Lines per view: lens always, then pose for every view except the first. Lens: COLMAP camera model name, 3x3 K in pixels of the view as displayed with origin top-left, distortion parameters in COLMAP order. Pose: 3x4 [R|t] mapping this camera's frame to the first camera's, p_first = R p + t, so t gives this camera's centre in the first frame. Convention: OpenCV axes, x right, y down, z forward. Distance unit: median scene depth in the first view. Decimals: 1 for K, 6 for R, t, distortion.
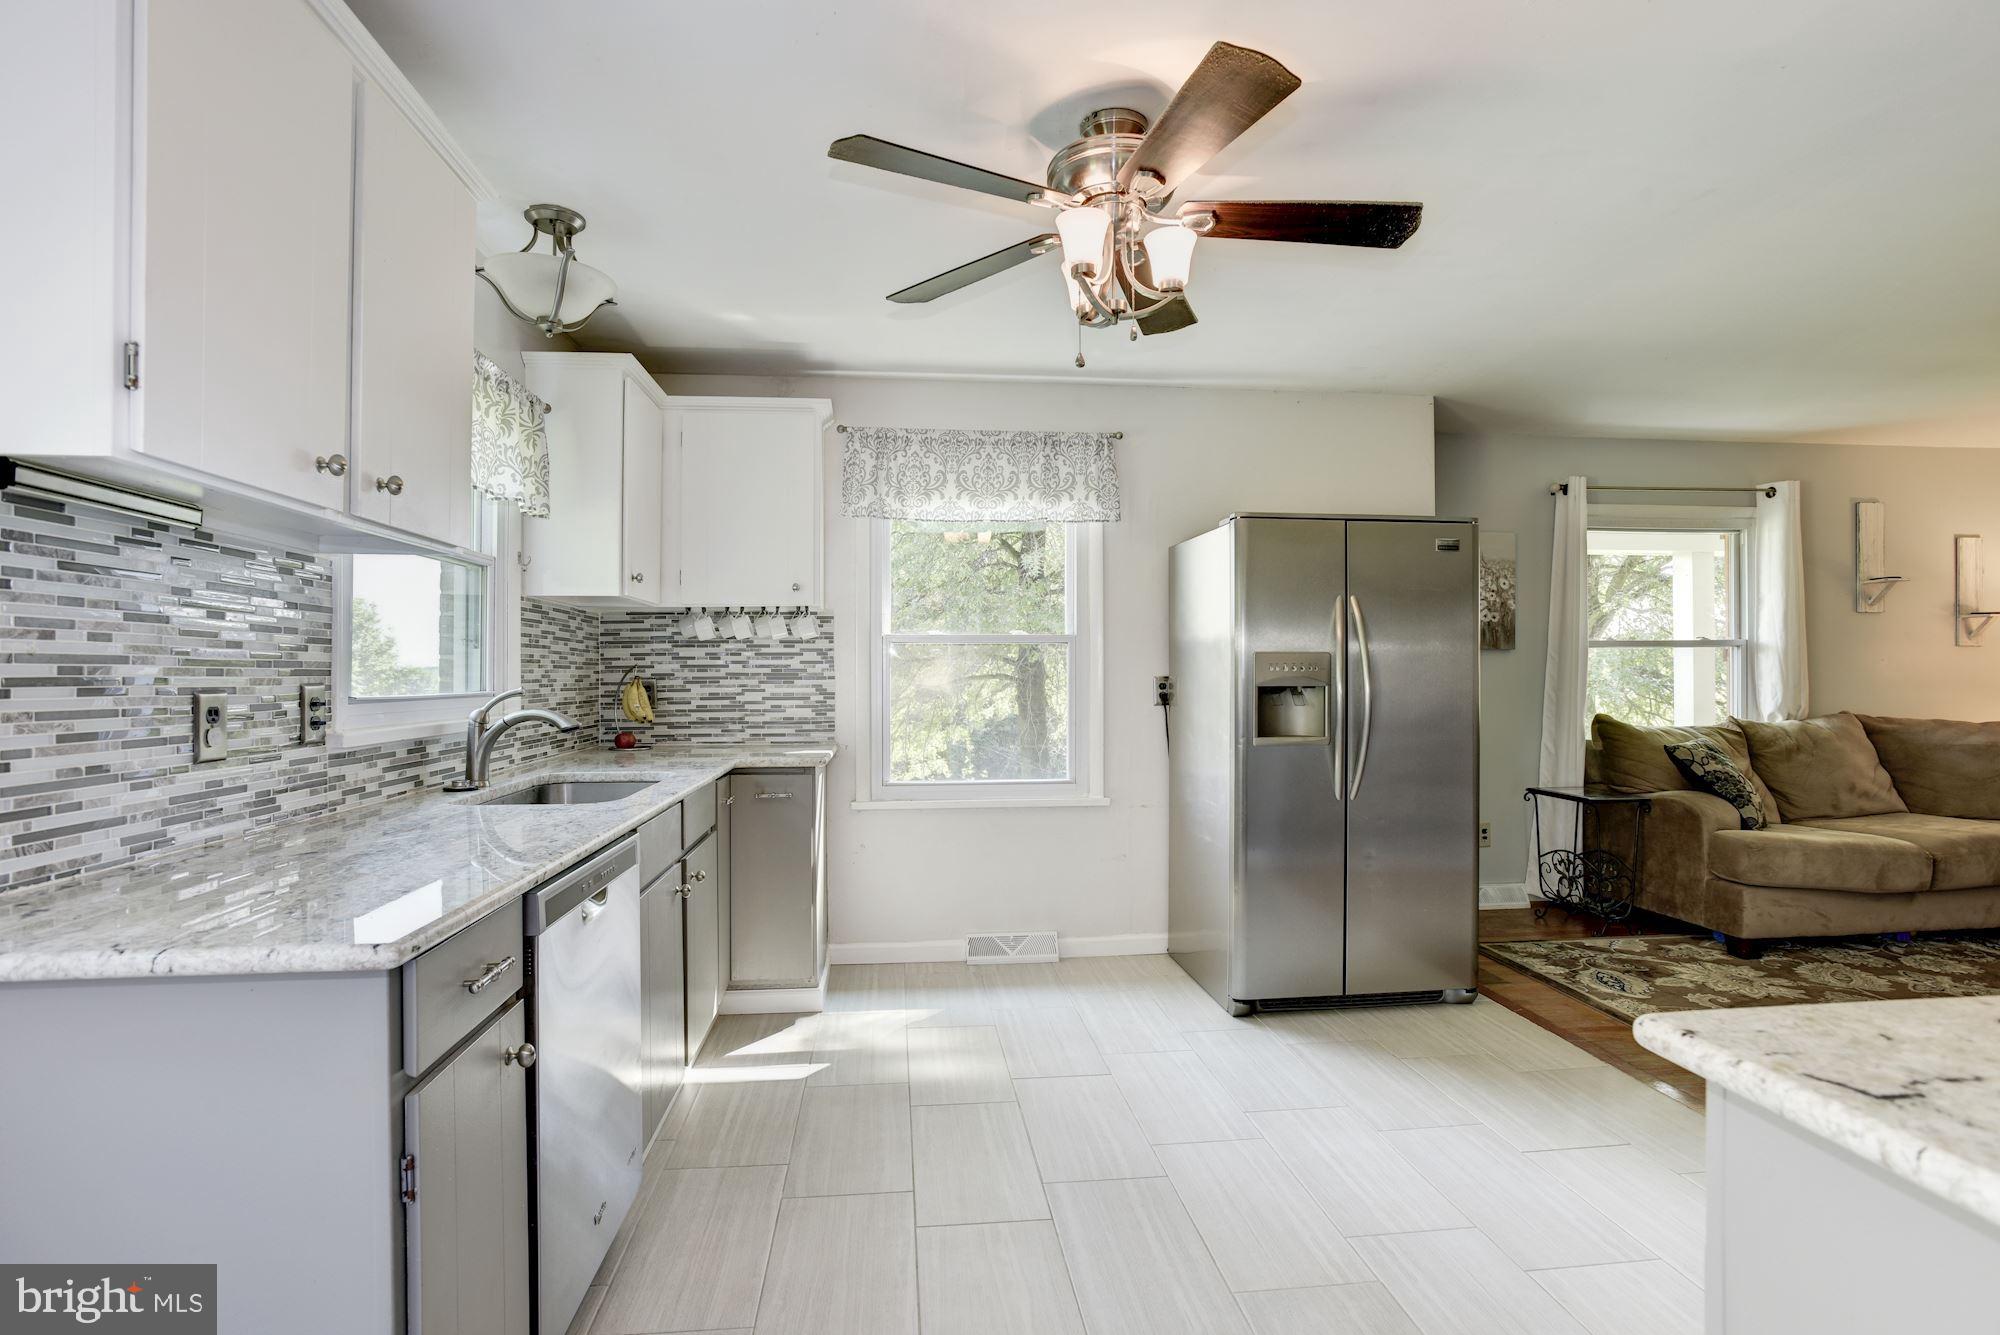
lens RADIAL K [[984.8, 0, 1012.4], [0, 984.8, 668.7], [0, 0, 1]] dist [-0.048395, 0.023025]
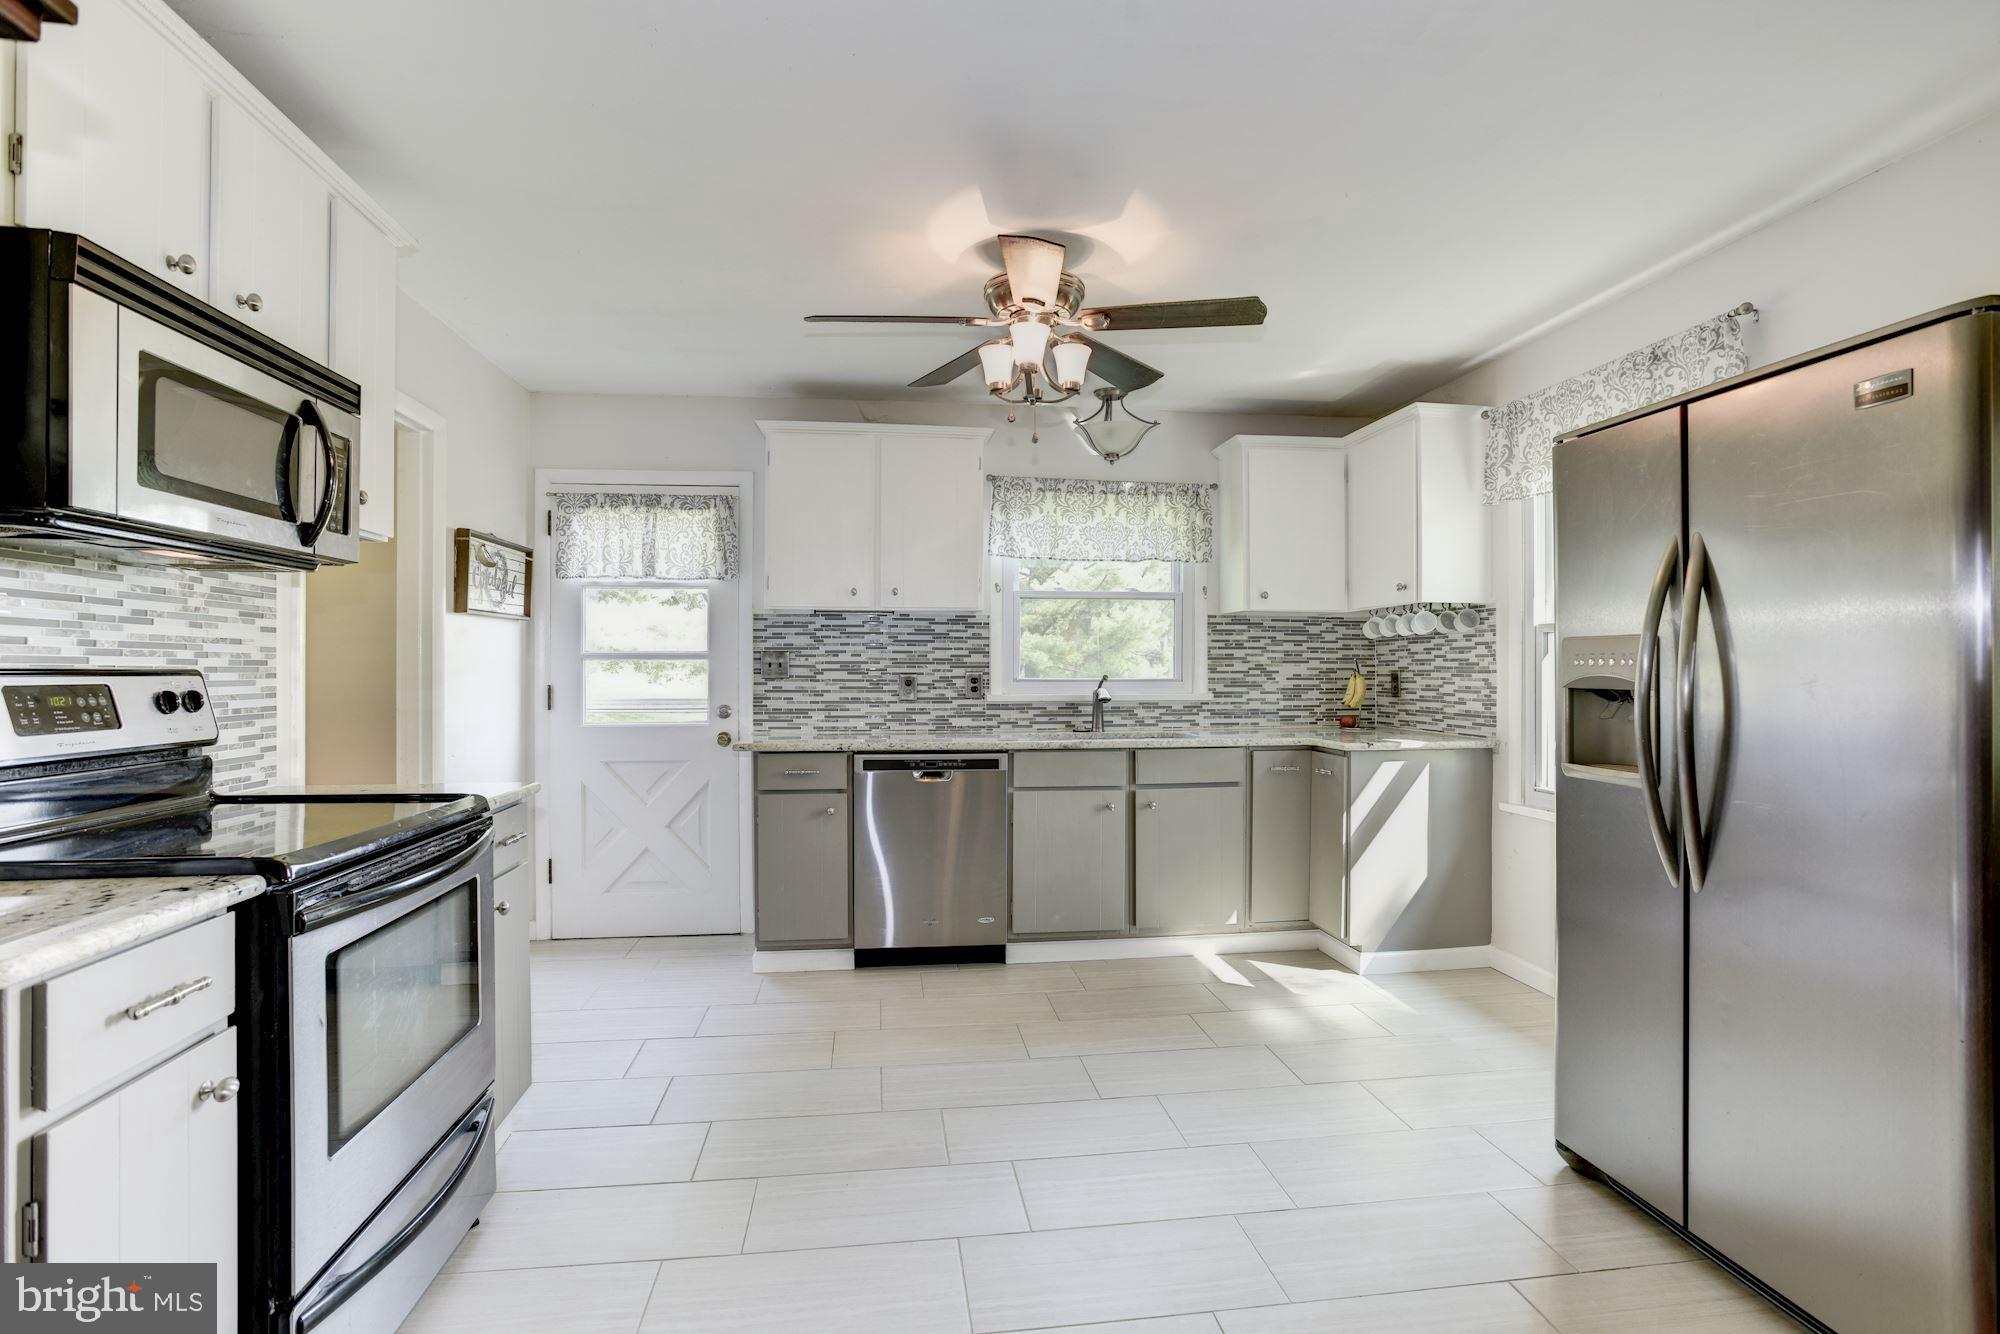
lens RADIAL K [[984.8, 0, 1012.4], [0, 984.8, 668.2], [0, 0, 1]] dist [-0.048395, 0.023025]
pose [[0.022027, 0.003542, -0.999751, 0.785870], [0.005266, 0.999979, 0.003659, -0.000119], [0.999744, -0.005346, 0.022008, 0.516023]]
